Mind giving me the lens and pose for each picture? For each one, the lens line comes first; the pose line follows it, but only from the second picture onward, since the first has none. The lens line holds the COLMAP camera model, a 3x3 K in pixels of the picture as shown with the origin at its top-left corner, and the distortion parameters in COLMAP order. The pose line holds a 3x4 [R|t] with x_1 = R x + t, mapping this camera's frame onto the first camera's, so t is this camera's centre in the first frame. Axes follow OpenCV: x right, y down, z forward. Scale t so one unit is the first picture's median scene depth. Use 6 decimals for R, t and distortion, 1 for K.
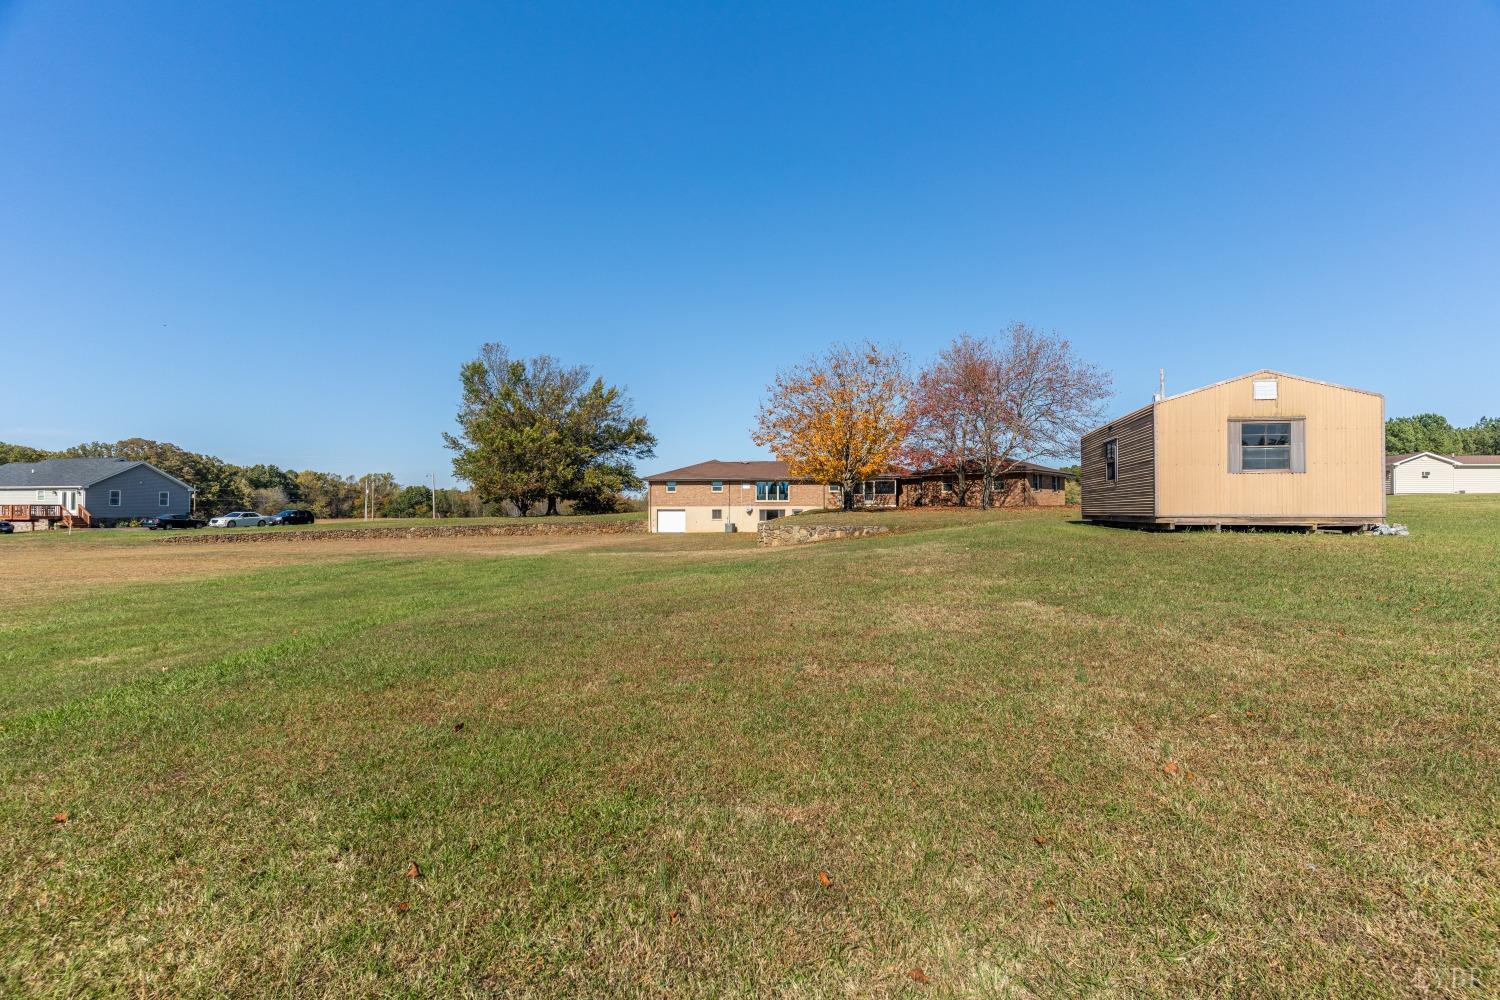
lens RADIAL K [[717.5, 0, 747.7], [0, 717.5, 512.9], [0, 0, 1]] dist [0.000564, 0.001749]
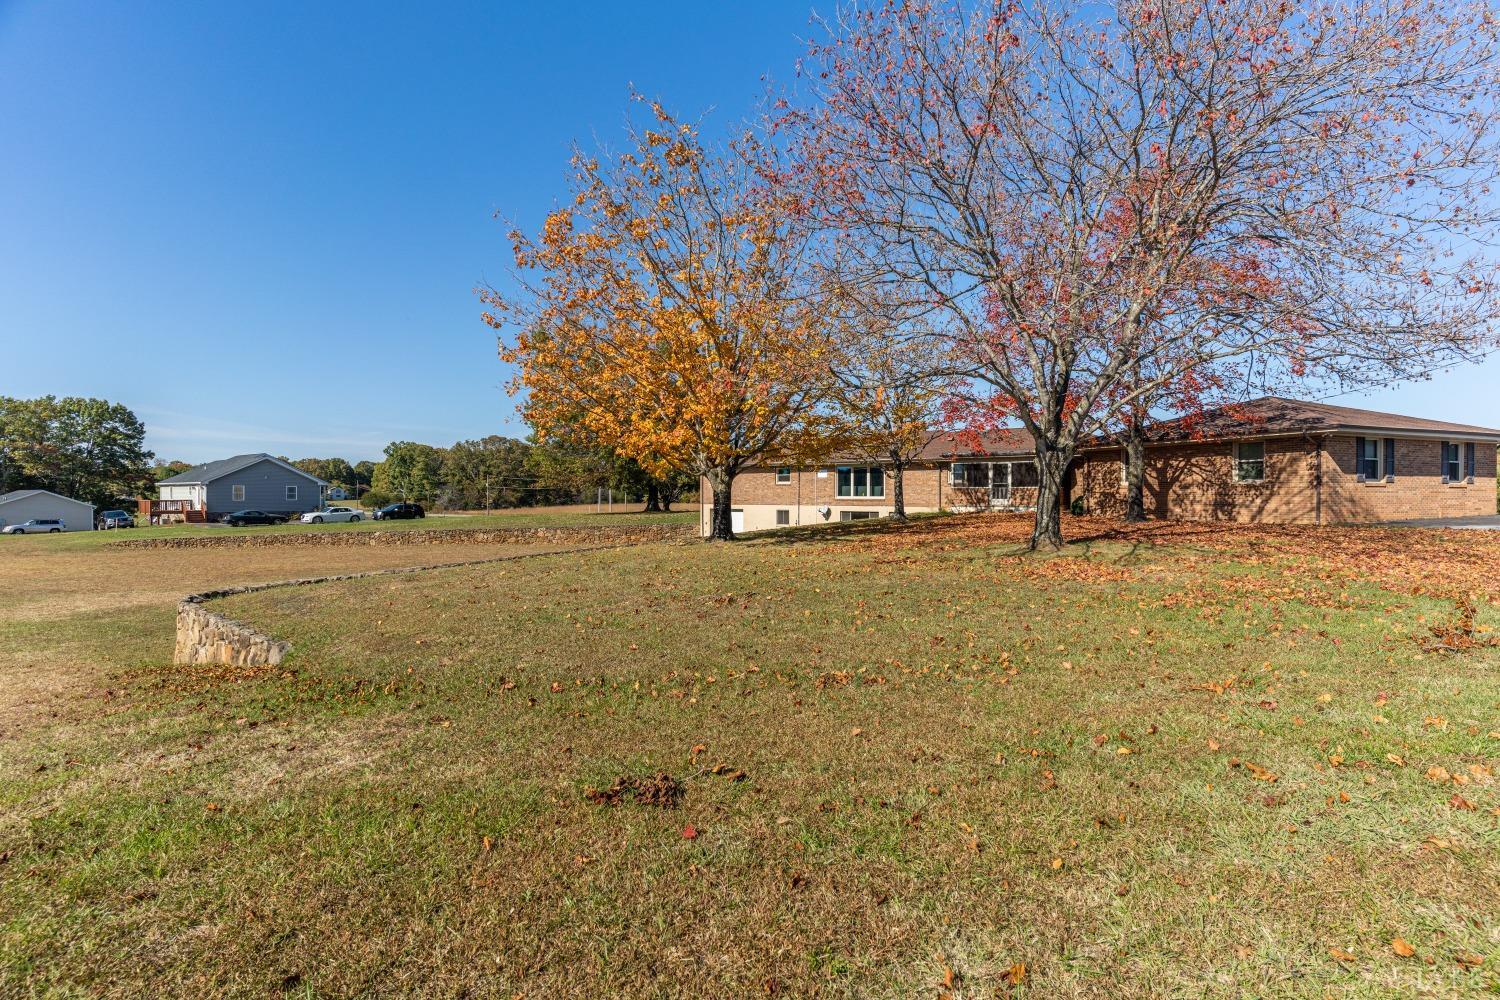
lens RADIAL K [[717.5, 0, 750.6], [0, 717.5, 494.2], [0, 0, 1]] dist [0.000564, 0.001749]
pose [[0.886247, 0.001220, -0.463211, 0.233128], [-0.001171, 0.999999, 0.000394, -0.019480], [0.463211, 0.000193, 0.886248, 0.413038]]
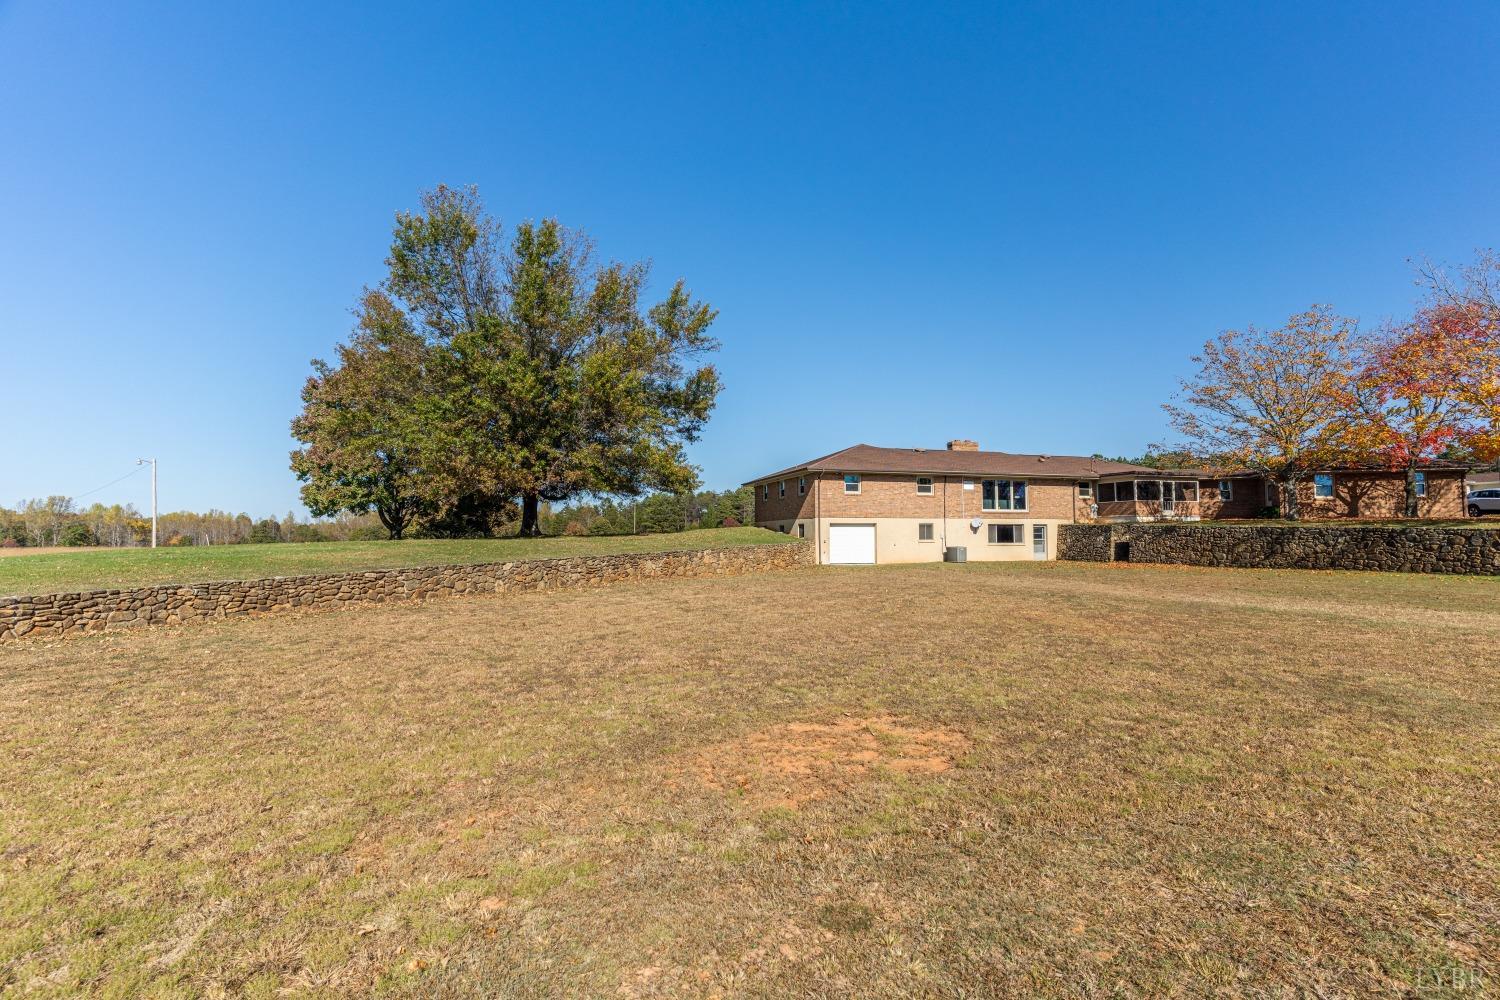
lens RADIAL K [[717.5, 0, 744.3], [0, 717.5, 509.4], [0, 0, 1]] dist [0.000564, 0.001749]
pose [[0.896836, 0.015435, 0.442095, -0.443788], [0.003374, 0.999123, -0.041728, 0.007830], [-0.442351, 0.038915, 0.895997, 0.535747]]
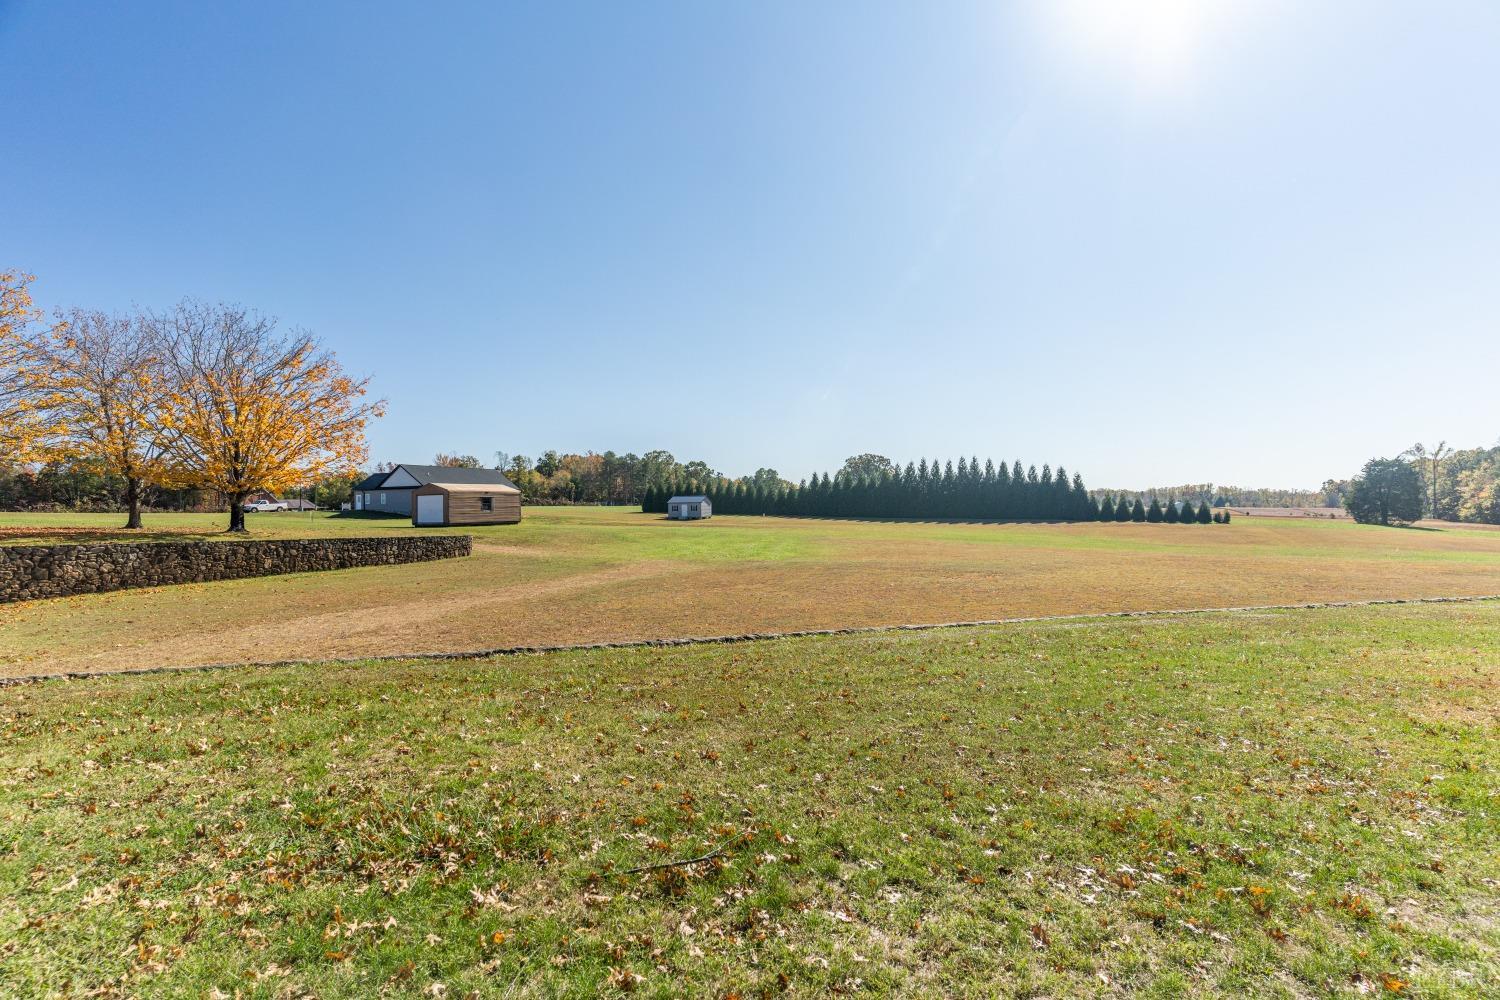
lens RADIAL K [[717.5, 0, 765.4], [0, 717.5, 502.7], [0, 0, 1]] dist [0.000564, 0.001749]
pose [[-0.980474, 0.016734, 0.195935, -0.376724], [0.016307, 0.999860, -0.003792, -0.009467], [-0.195971, -0.000523, -0.980610, 0.983202]]
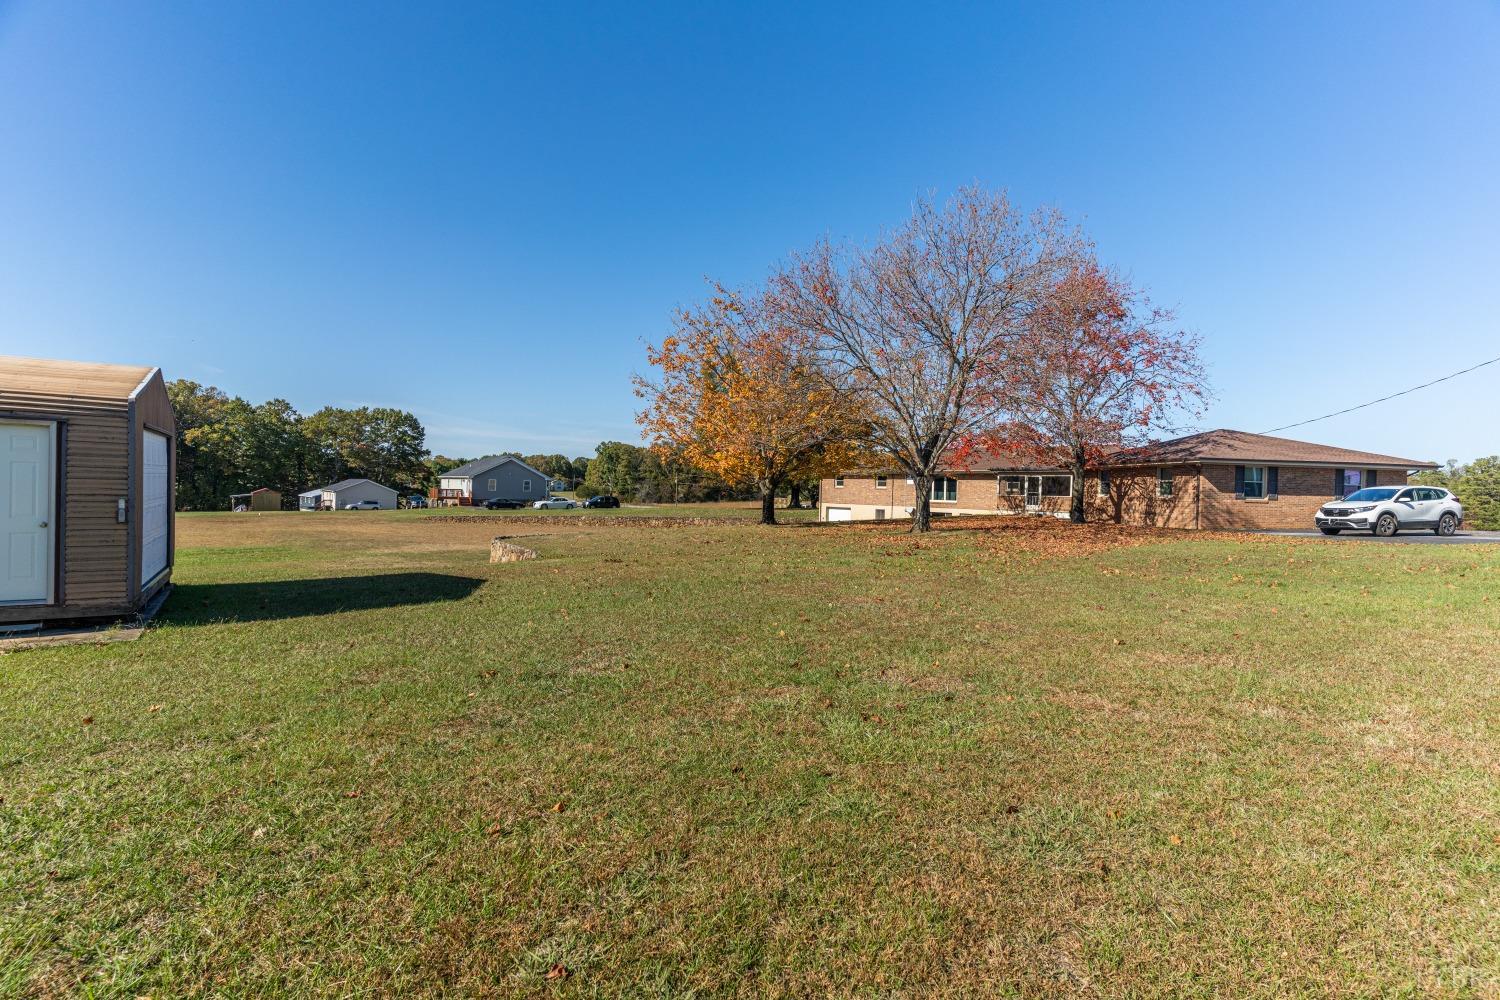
lens RADIAL K [[717.5, 0, 744.1], [0, 717.5, 497.3], [0, 0, 1]] dist [0.000564, 0.001749]
pose [[0.731004, 0.025936, -0.681880, 0.394752], [-0.025776, 0.999614, 0.010388, -0.022915], [0.681886, 0.009983, 0.731391, 0.310662]]
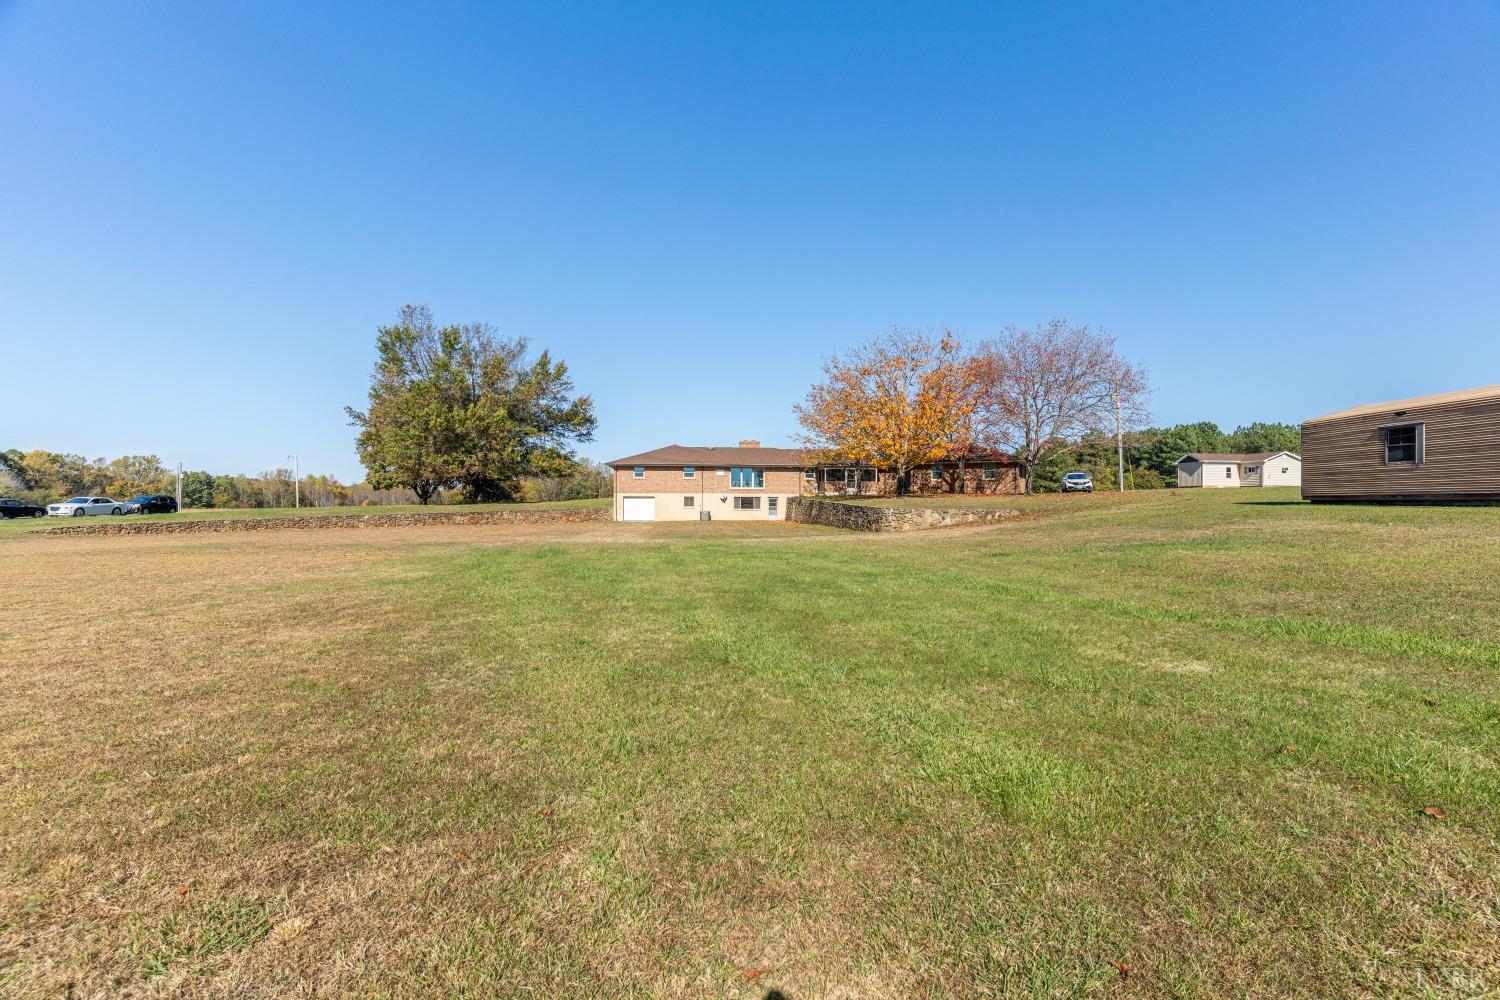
lens RADIAL K [[717.5, 0, 748.4], [0, 717.5, 506.0], [0, 0, 1]] dist [0.000564, 0.001749]
pose [[0.967355, 0.001078, 0.253422, -0.209442], [-0.001494, 0.999998, 0.001448, 0.006235], [-0.253420, -0.001779, 0.967355, 0.057931]]
